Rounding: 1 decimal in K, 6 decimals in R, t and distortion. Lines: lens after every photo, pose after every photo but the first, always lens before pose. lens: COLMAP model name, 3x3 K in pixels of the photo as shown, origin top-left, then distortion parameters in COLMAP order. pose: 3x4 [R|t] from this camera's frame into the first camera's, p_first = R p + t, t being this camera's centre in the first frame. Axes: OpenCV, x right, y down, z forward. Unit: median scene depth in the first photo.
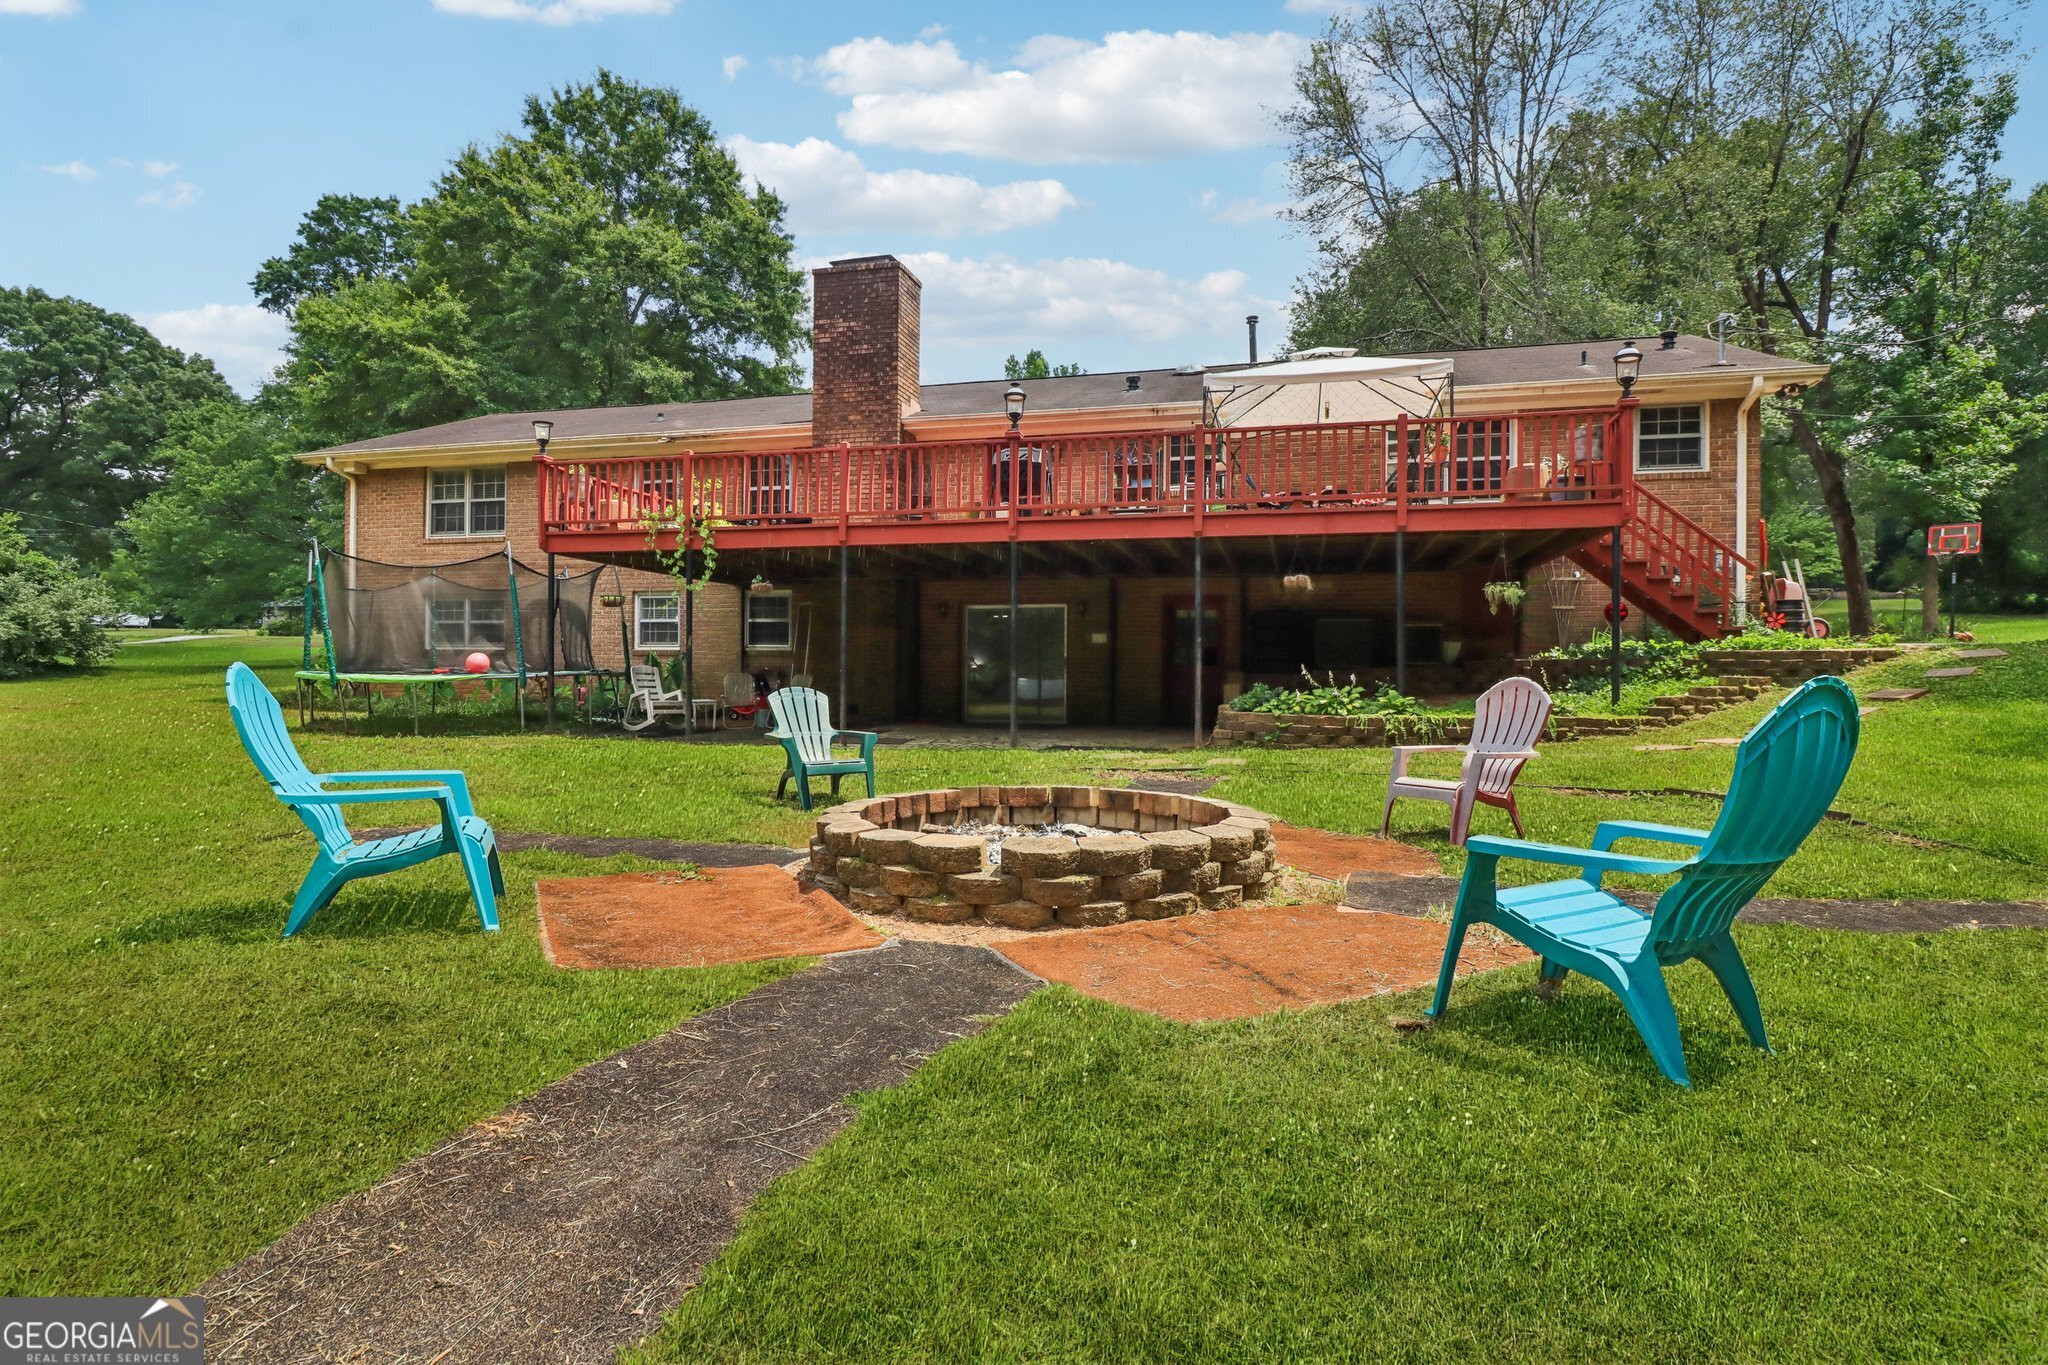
lens RADIAL K [[1026.1, 0, 1030.4], [0, 1026.1, 627.0], [0, 0, 1]] dist [0.002871, -0.015982]
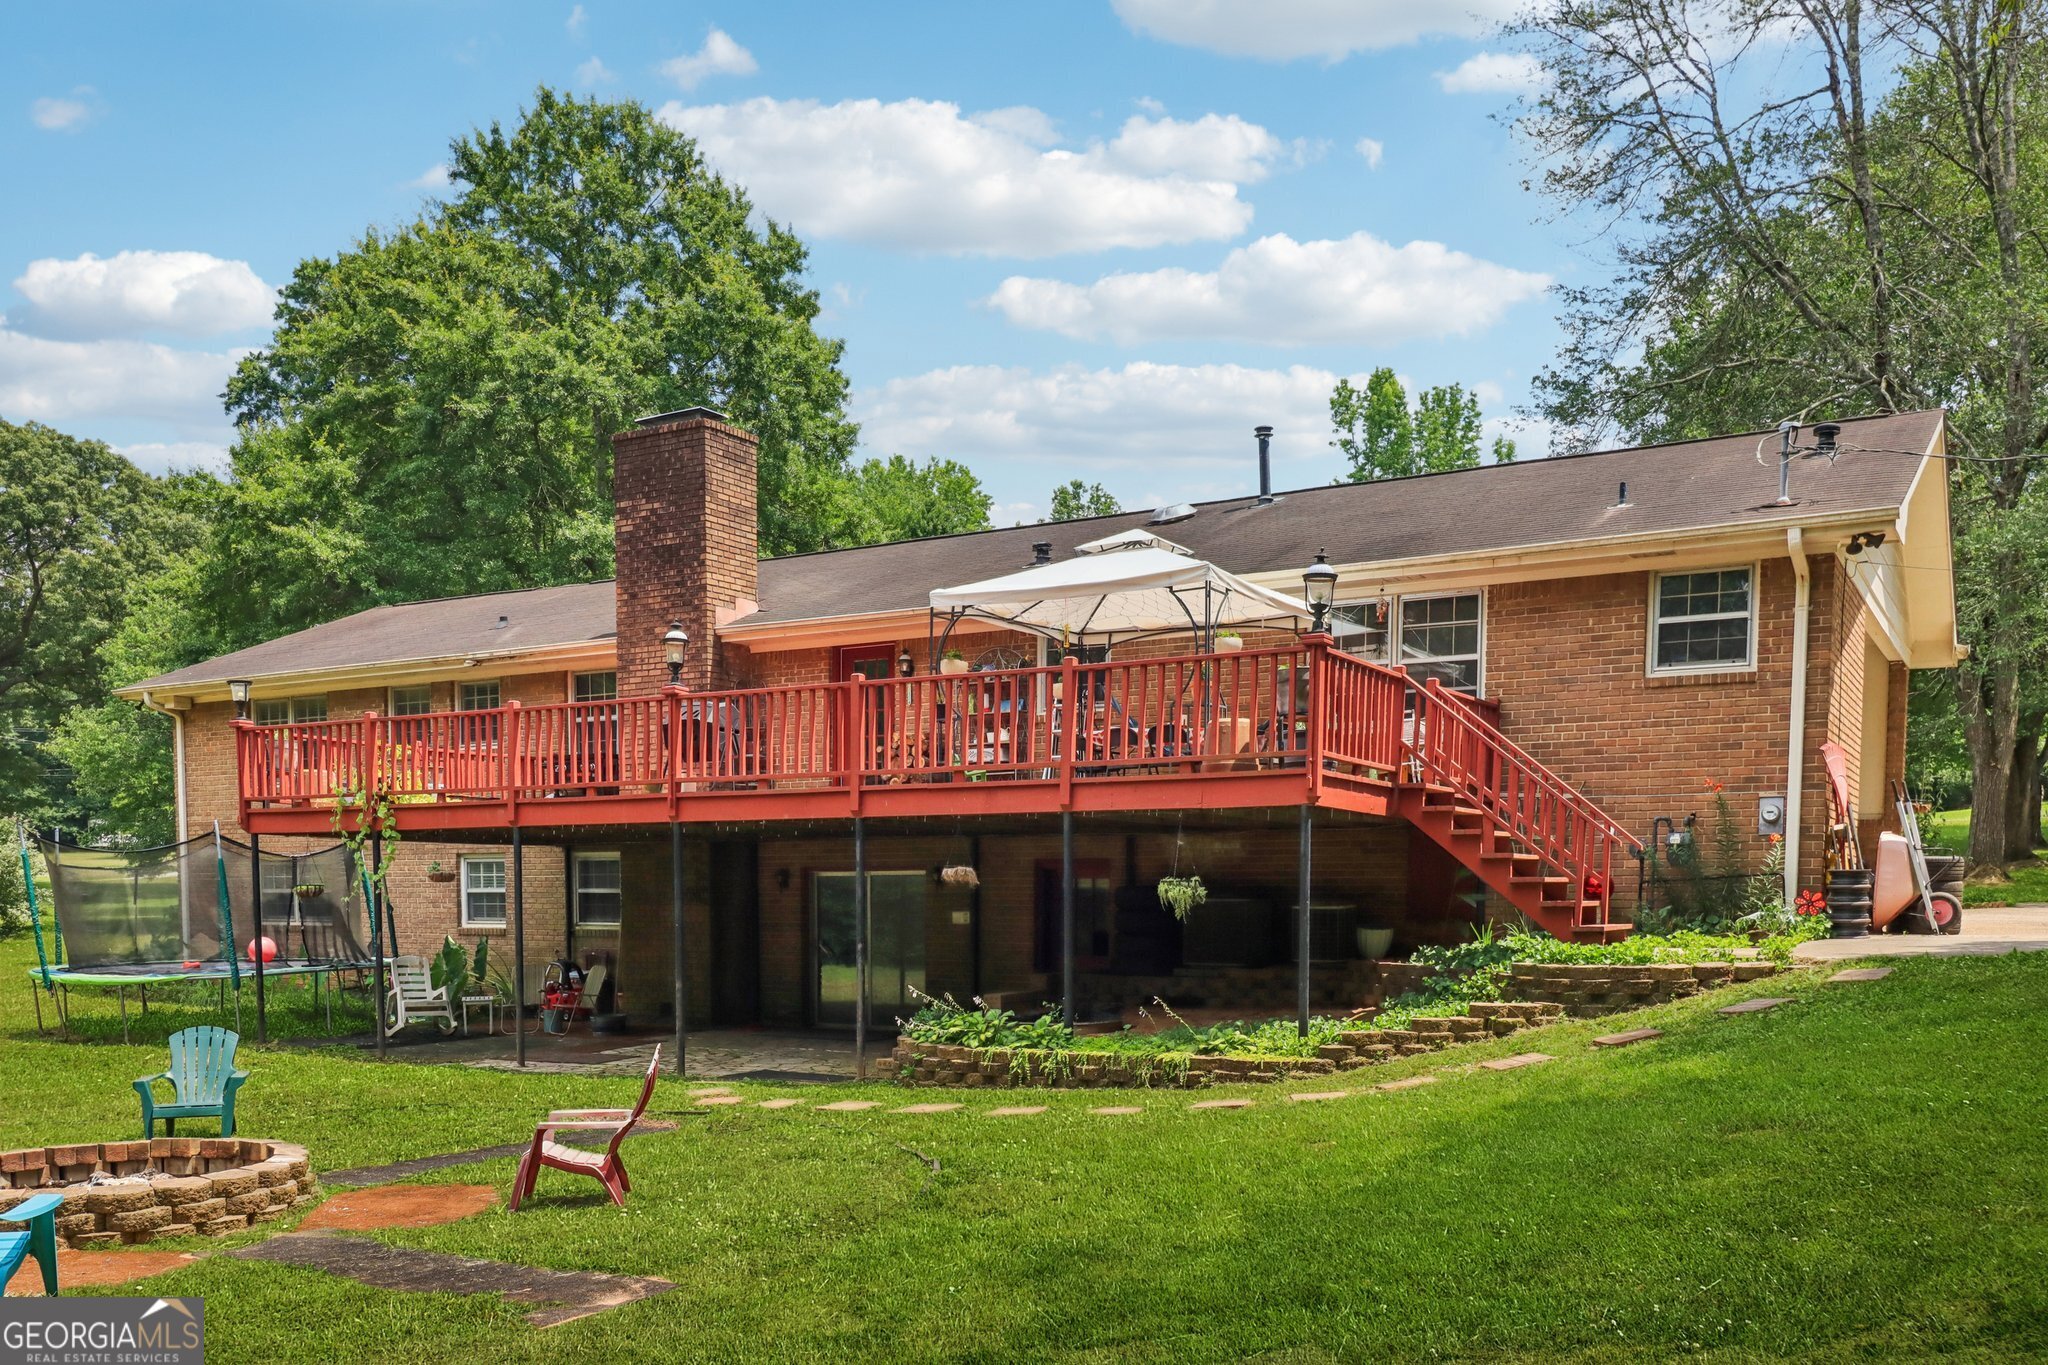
lens RADIAL K [[1717.4, 0, 1040.8], [0, 1717.4, 931.8], [0, 0, 1]] dist [0.000144, 0.005130]
pose [[0.961504, -0.001364, -0.274788, 0.315836], [0.019539, 0.997796, 0.063415, -0.038371], [0.274096, -0.066343, 0.959411, -0.116002]]
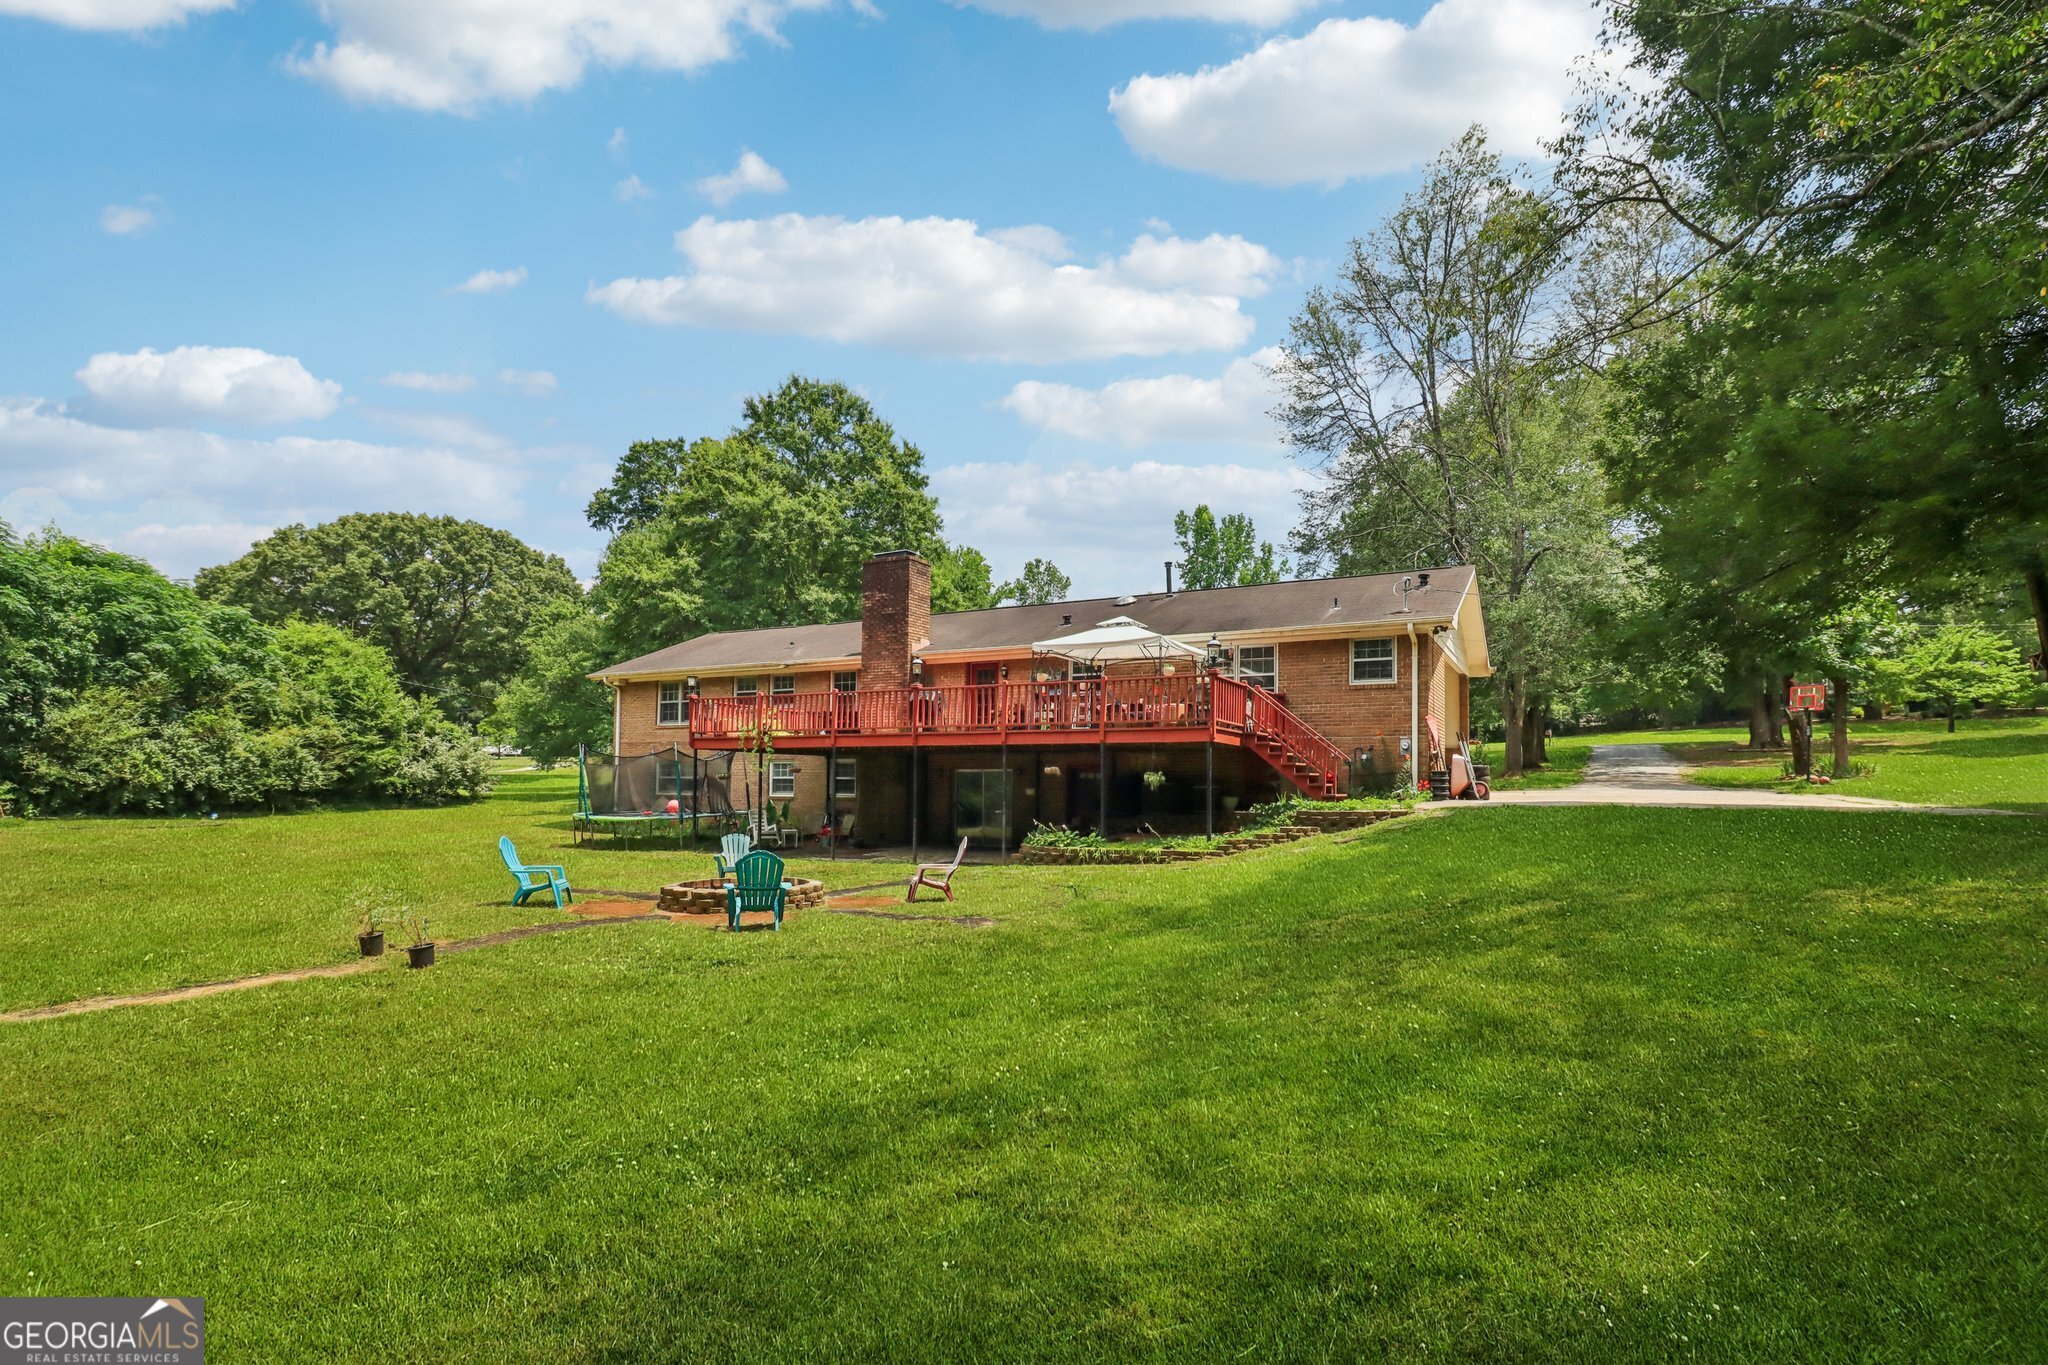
lens RADIAL K [[998.9, 0, 1048.2], [0, 998.9, 685.7], [0, 0, 1]] dist [-0.011245, 0.000337]
pose [[0.973789, -0.024031, -0.226182, 0.299451], [0.011338, 0.998295, -0.057251, -0.042425], [0.227172, 0.053186, 0.972401, -0.318288]]
